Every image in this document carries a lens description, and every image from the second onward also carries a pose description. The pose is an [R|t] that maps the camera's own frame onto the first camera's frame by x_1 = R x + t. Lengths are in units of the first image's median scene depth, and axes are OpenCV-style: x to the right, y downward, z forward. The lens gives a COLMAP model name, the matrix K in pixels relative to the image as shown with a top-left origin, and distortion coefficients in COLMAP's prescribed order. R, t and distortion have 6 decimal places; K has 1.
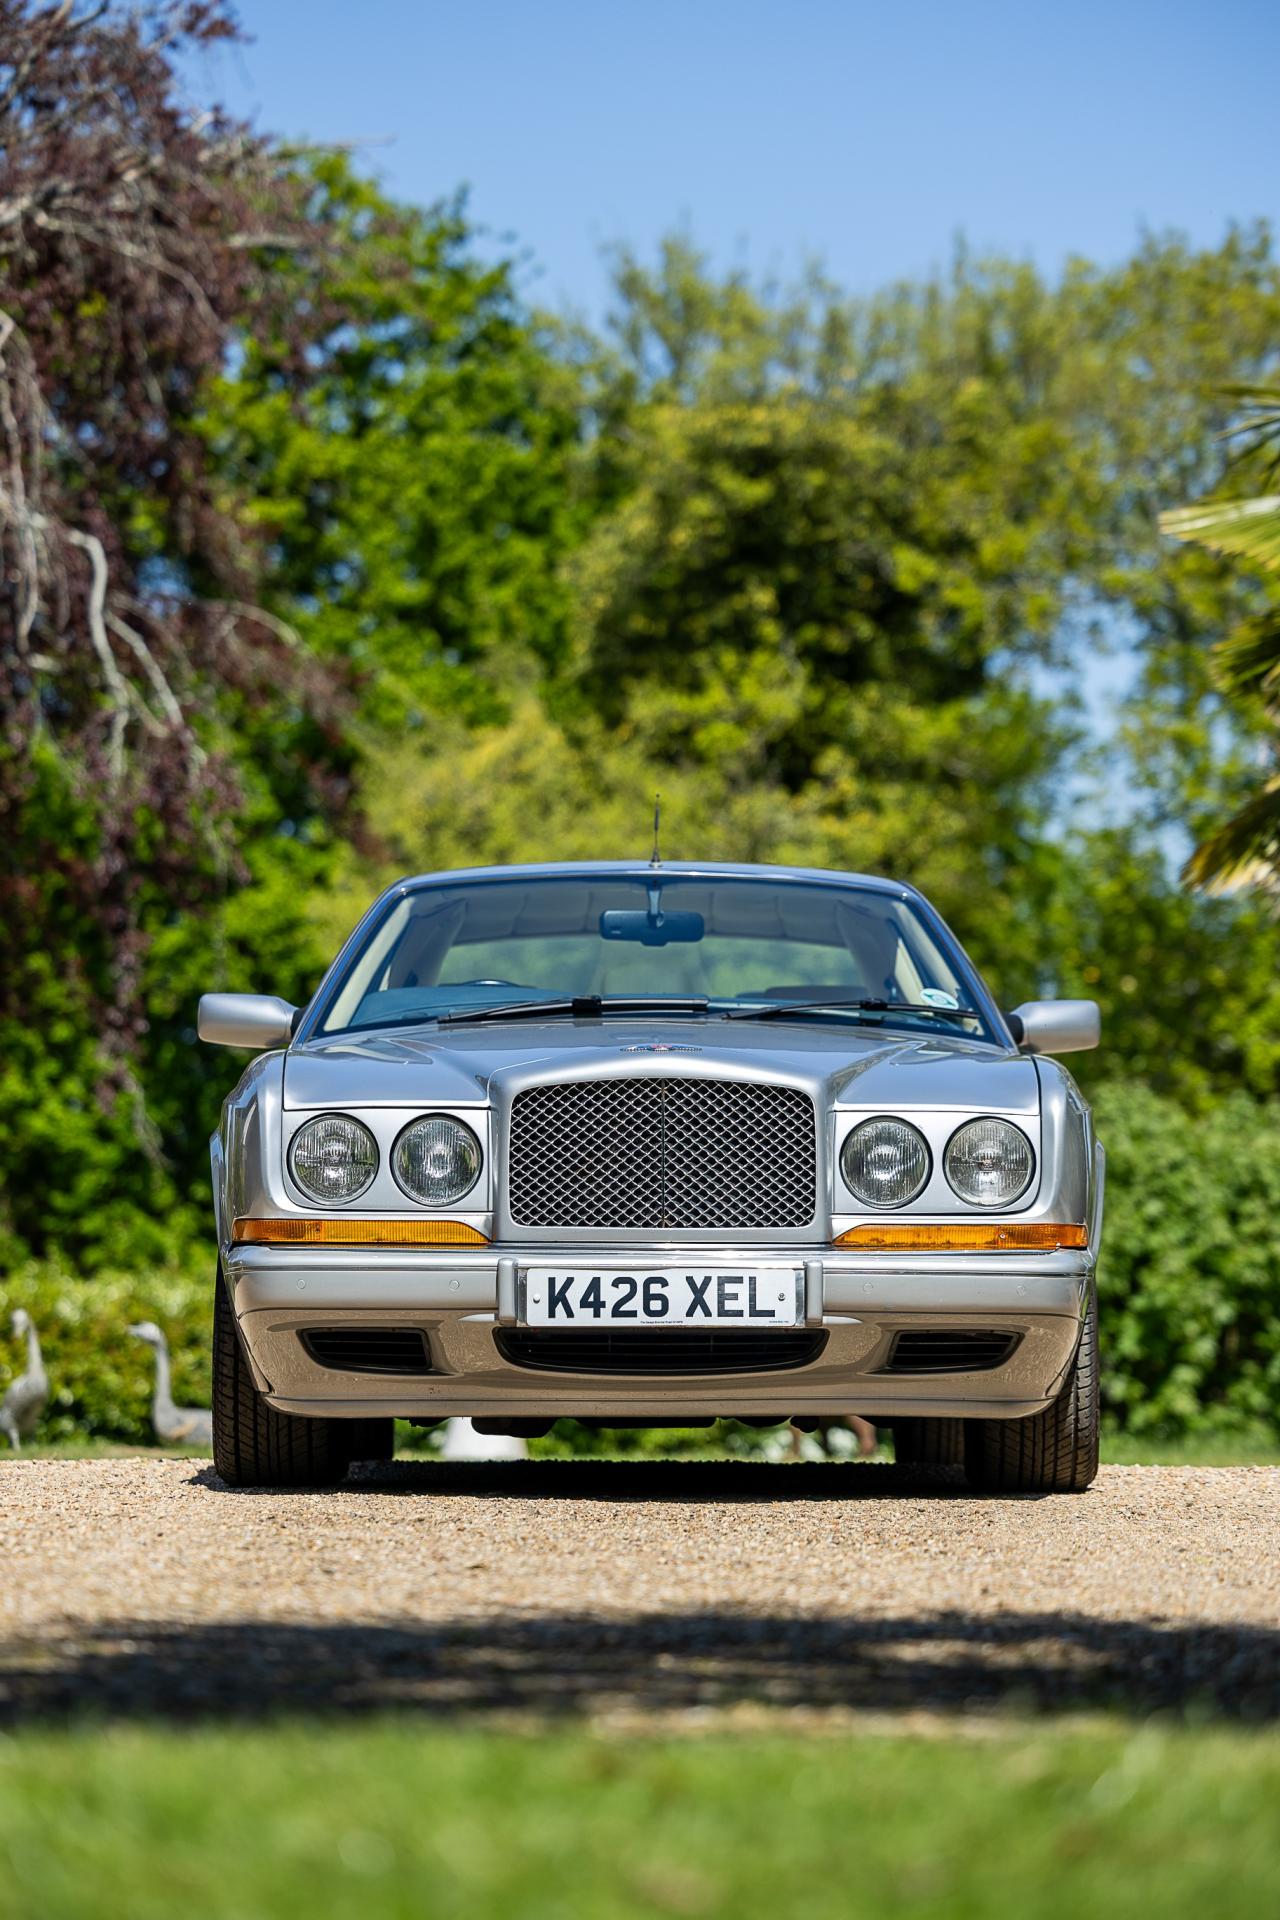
lens RADIAL K [[6673.1, 0, 640.0], [0, 6673.1, 960.0], [0, 0, 1]] dist [0.148947, -1.556328]
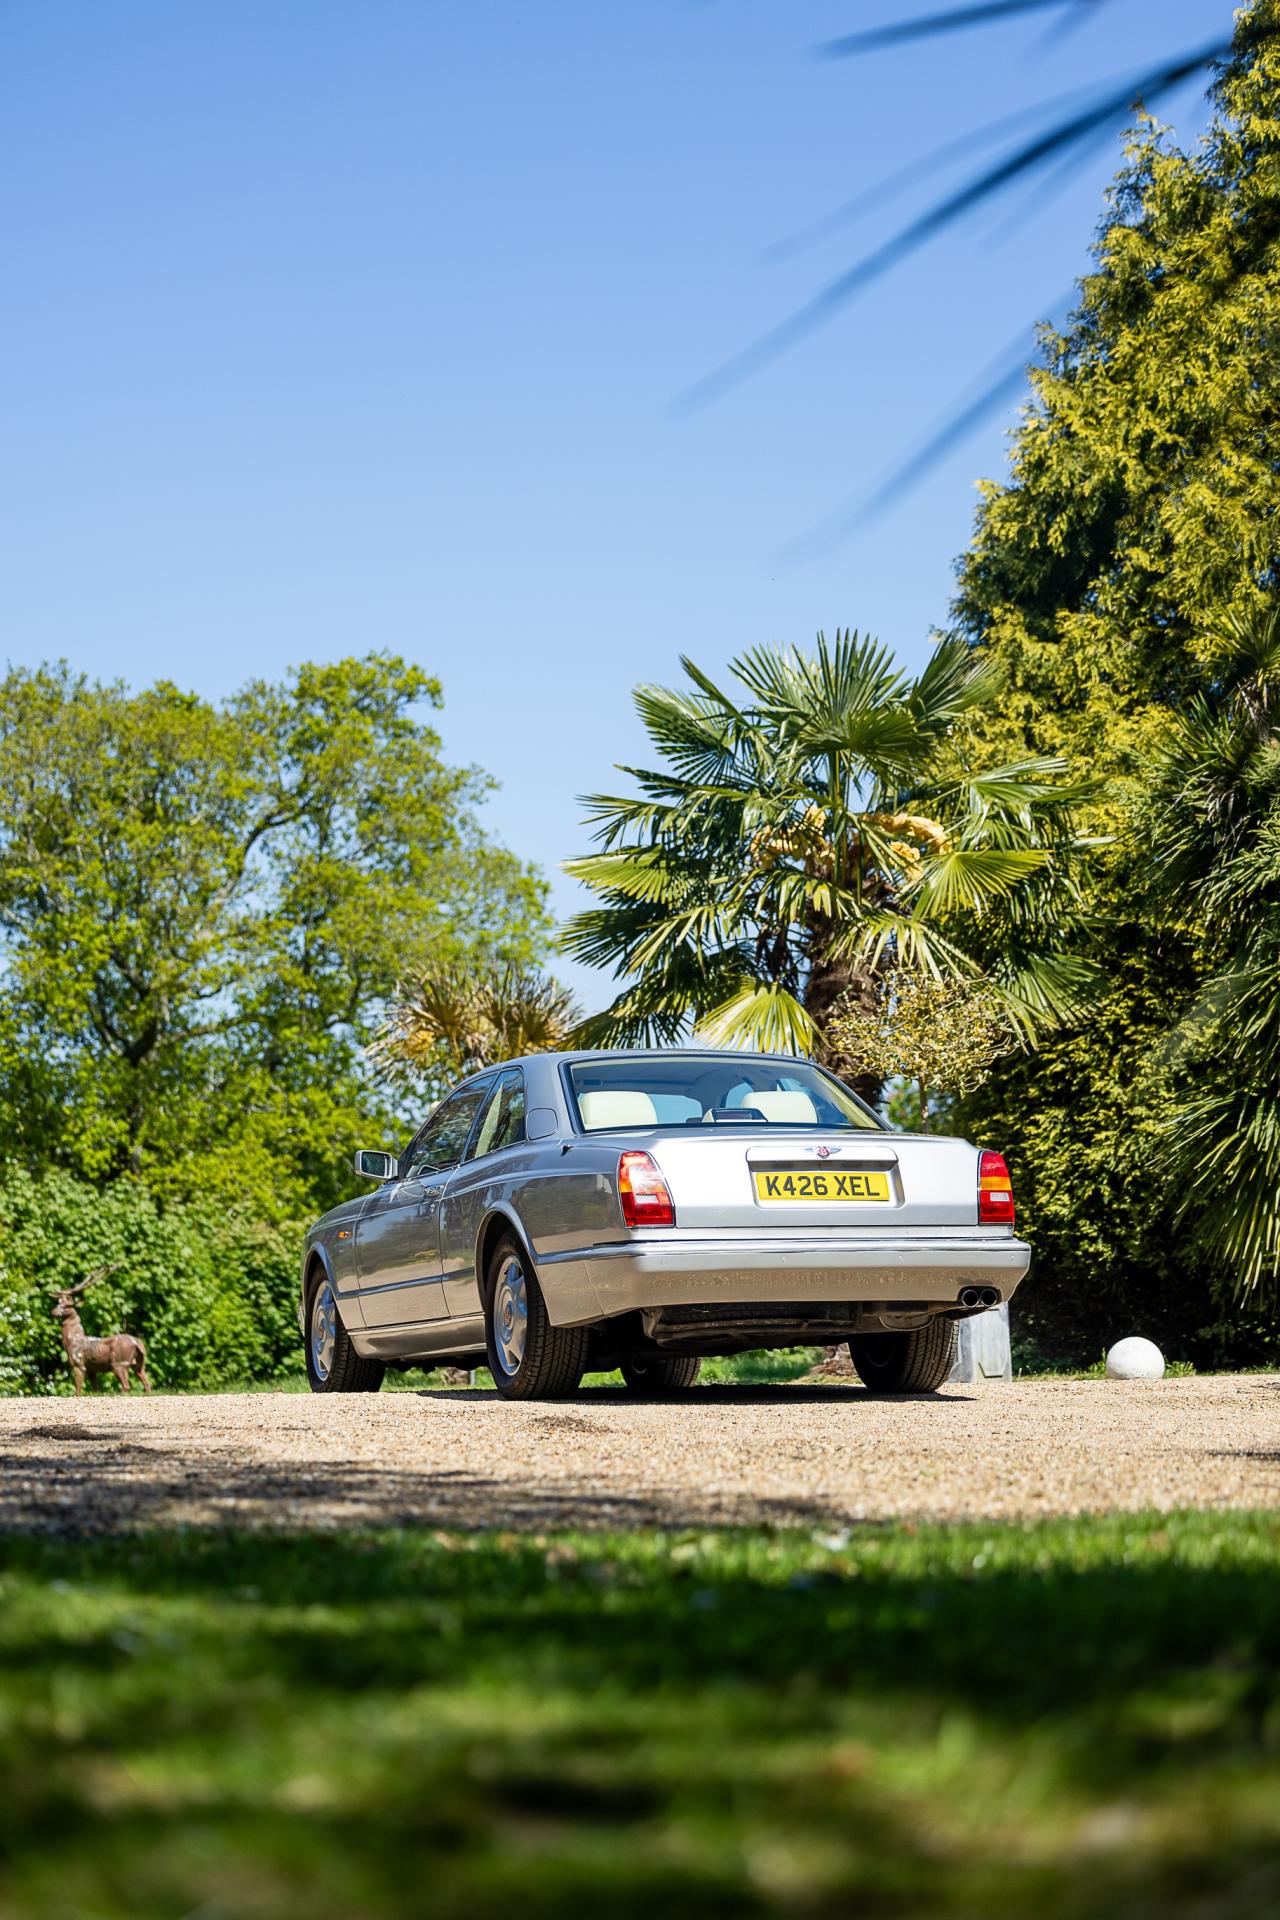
lens RADIAL K [[4035.8, 0, 640.0], [0, 4035.8, 960.0], [0, 0, 1]] dist [0.105041, -0.335688]
pose [[0.952436, 0.009955, 0.304575, -0.379841], [0.000052, 0.999461, -0.032828, -0.007401], [-0.304738, 0.031282, 0.951922, -0.082447]]
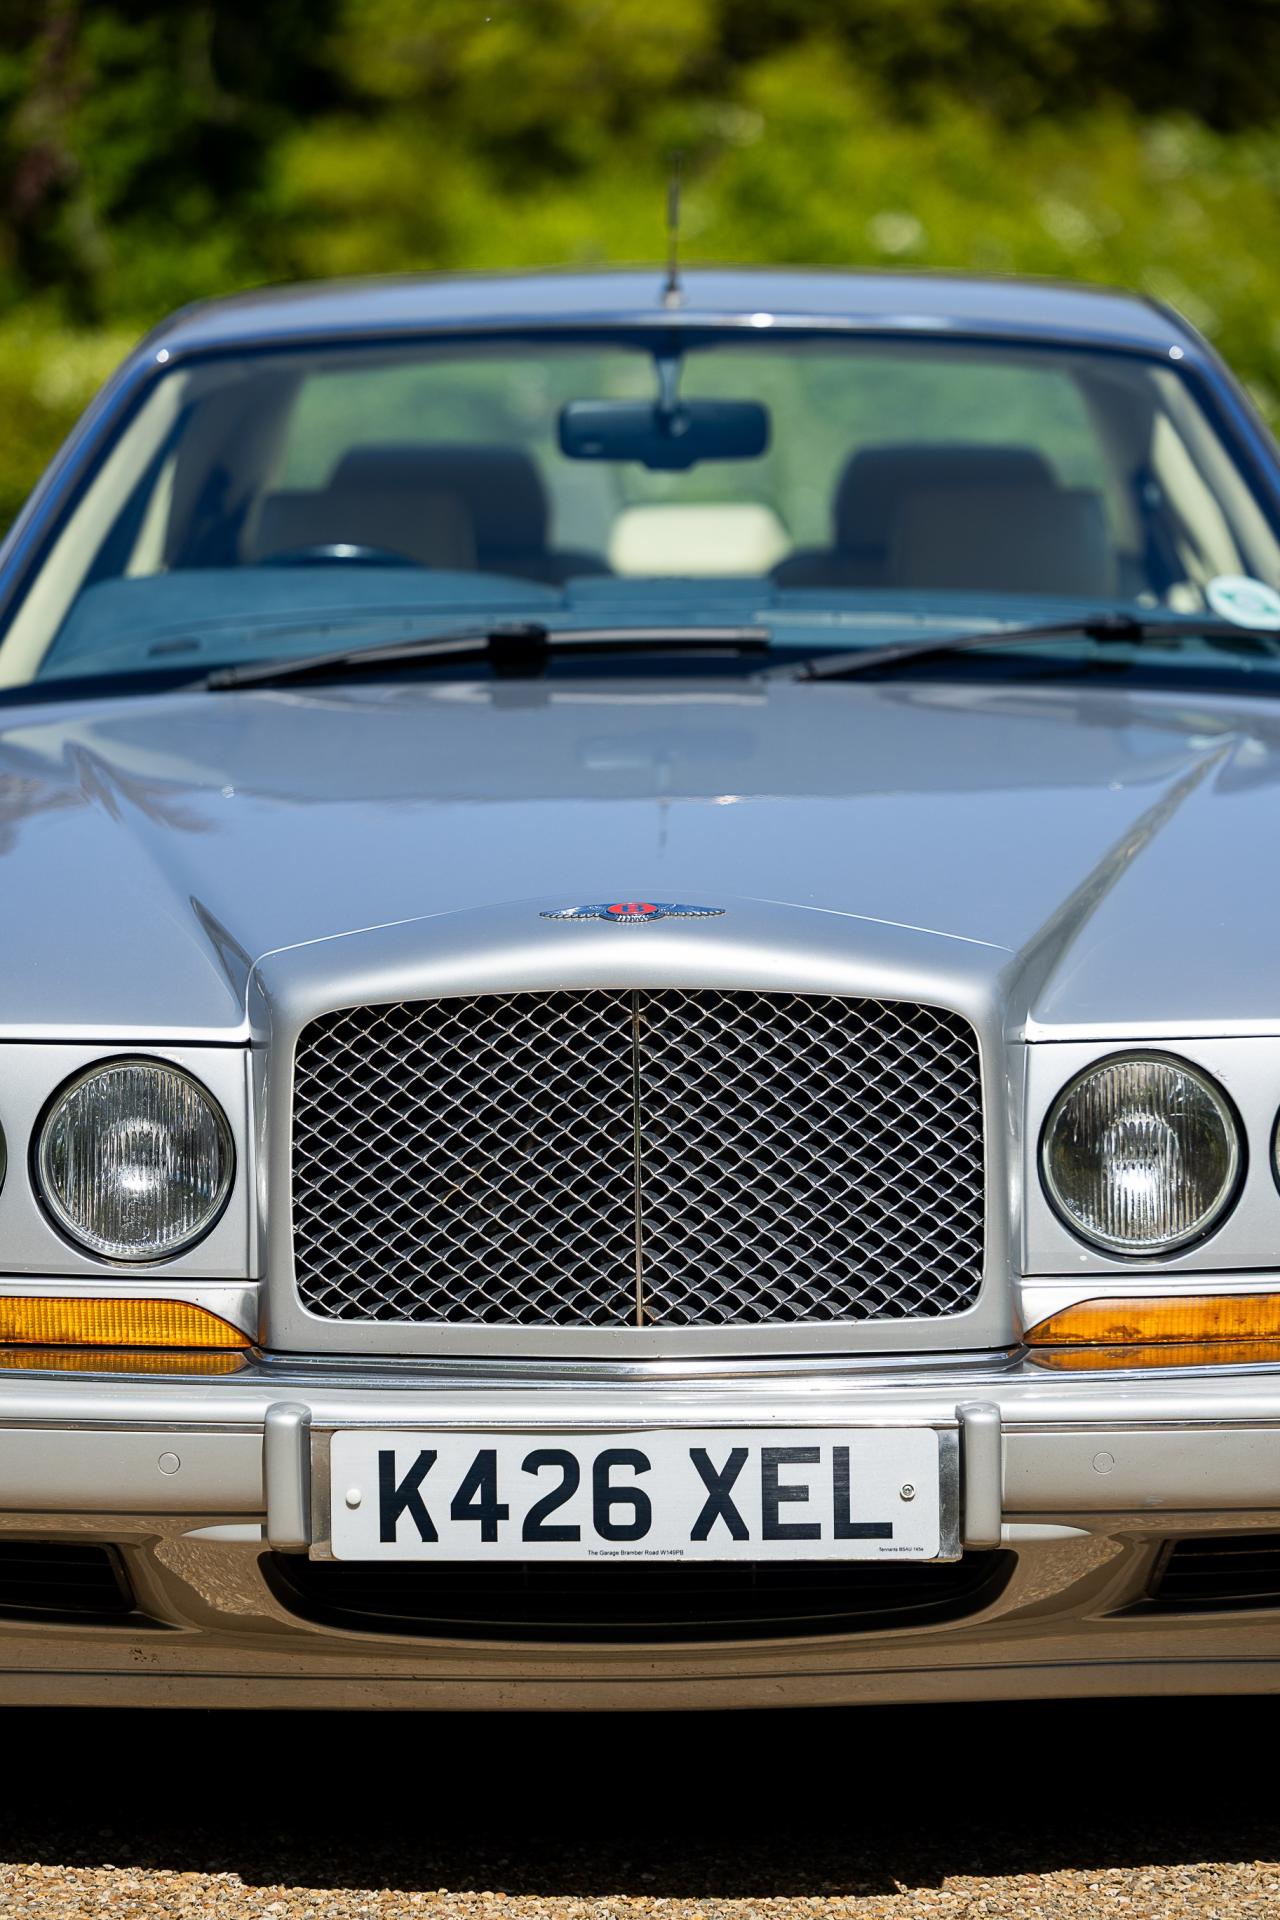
lens RADIAL K [[6673.1, 0, 640.0], [0, 6673.1, 960.0], [0, 0, 1]] dist [0.148947, -1.556328]
pose [[0.999337, -0.008538, -0.035385, 0.019213], [0.014976, 0.982456, 0.185891, -0.065460], [0.033177, -0.186298, 0.981933, 0.564892]]
